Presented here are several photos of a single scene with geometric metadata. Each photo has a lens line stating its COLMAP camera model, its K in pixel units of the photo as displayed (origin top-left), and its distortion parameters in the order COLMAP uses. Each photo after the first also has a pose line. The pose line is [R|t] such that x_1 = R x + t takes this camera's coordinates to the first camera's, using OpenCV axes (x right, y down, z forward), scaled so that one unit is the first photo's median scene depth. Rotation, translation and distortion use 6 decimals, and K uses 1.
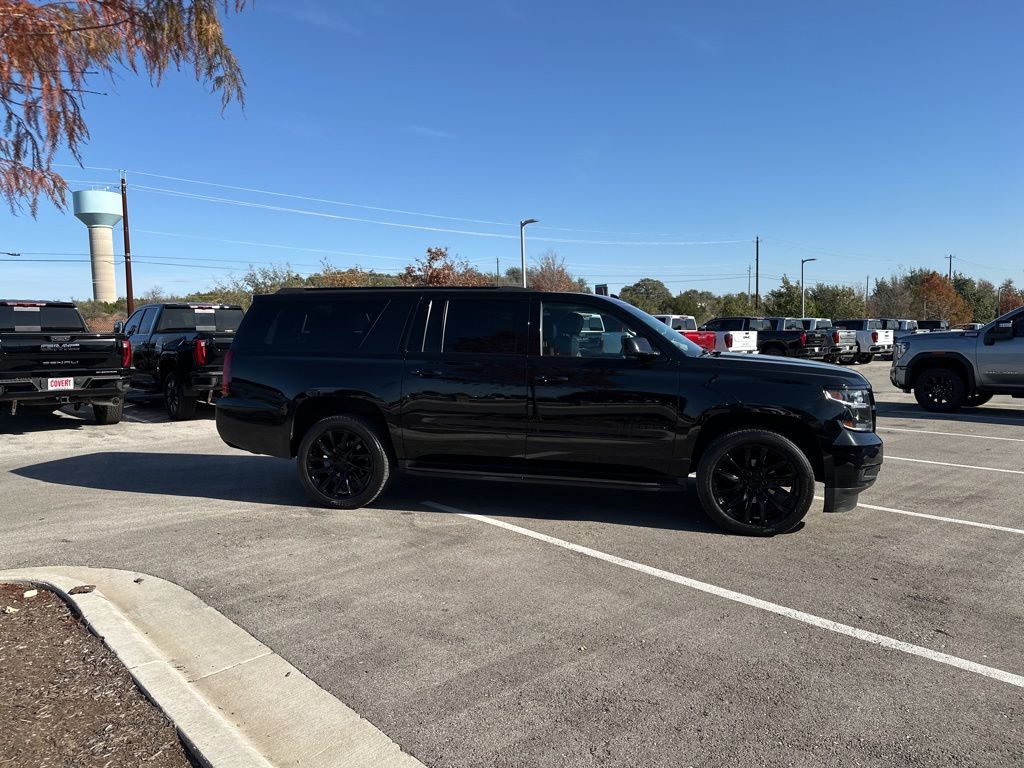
lens RADIAL K [[723.5, 0, 501.1], [0, 723.5, 404.4], [0, 0, 1]] dist [0.053930, -0.072192]
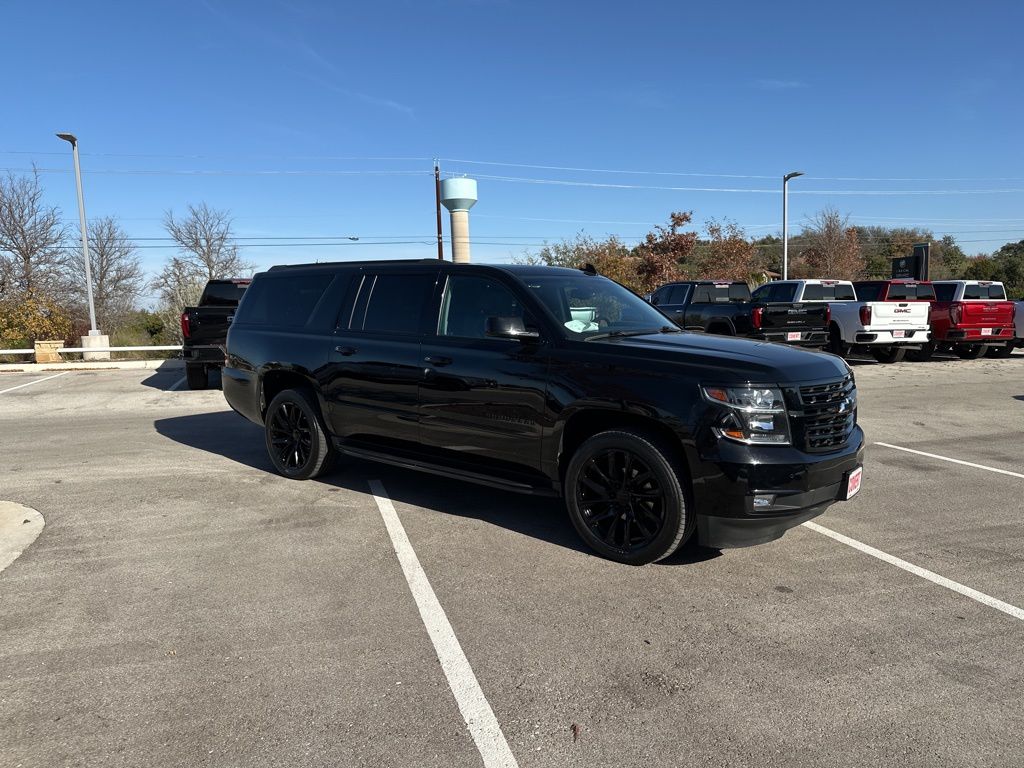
lens RADIAL K [[723.5, 0, 516.8], [0, 723.5, 413.3], [0, 0, 1]] dist [0.053930, -0.072192]
pose [[0.901522, 0.060699, -0.428456, 0.219530], [-0.038438, 0.997432, 0.060428, -0.010713], [0.431024, -0.038008, 0.901540, 0.088440]]
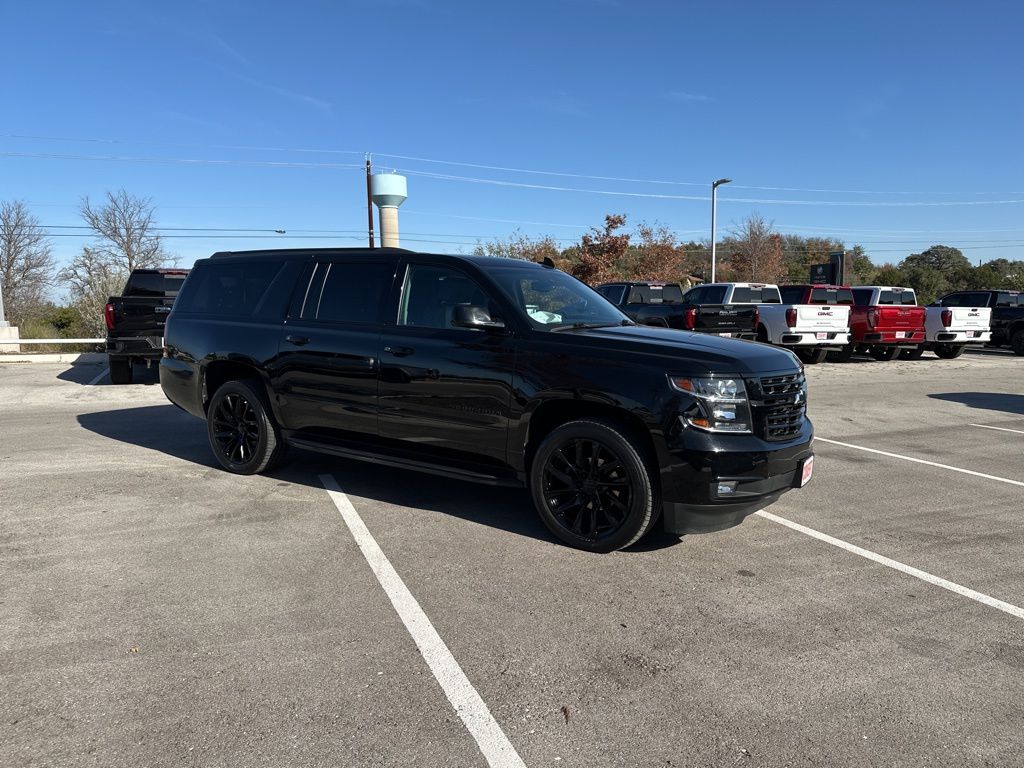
lens RADIAL K [[723.5, 0, 518.6], [0, 723.5, 413.4], [0, 0, 1]] dist [0.053930, -0.072192]
pose [[0.939943, 0.062869, -0.335491, 0.204587], [-0.046772, 0.997343, 0.055855, -0.005587], [0.338111, -0.036809, 0.940386, 0.082648]]
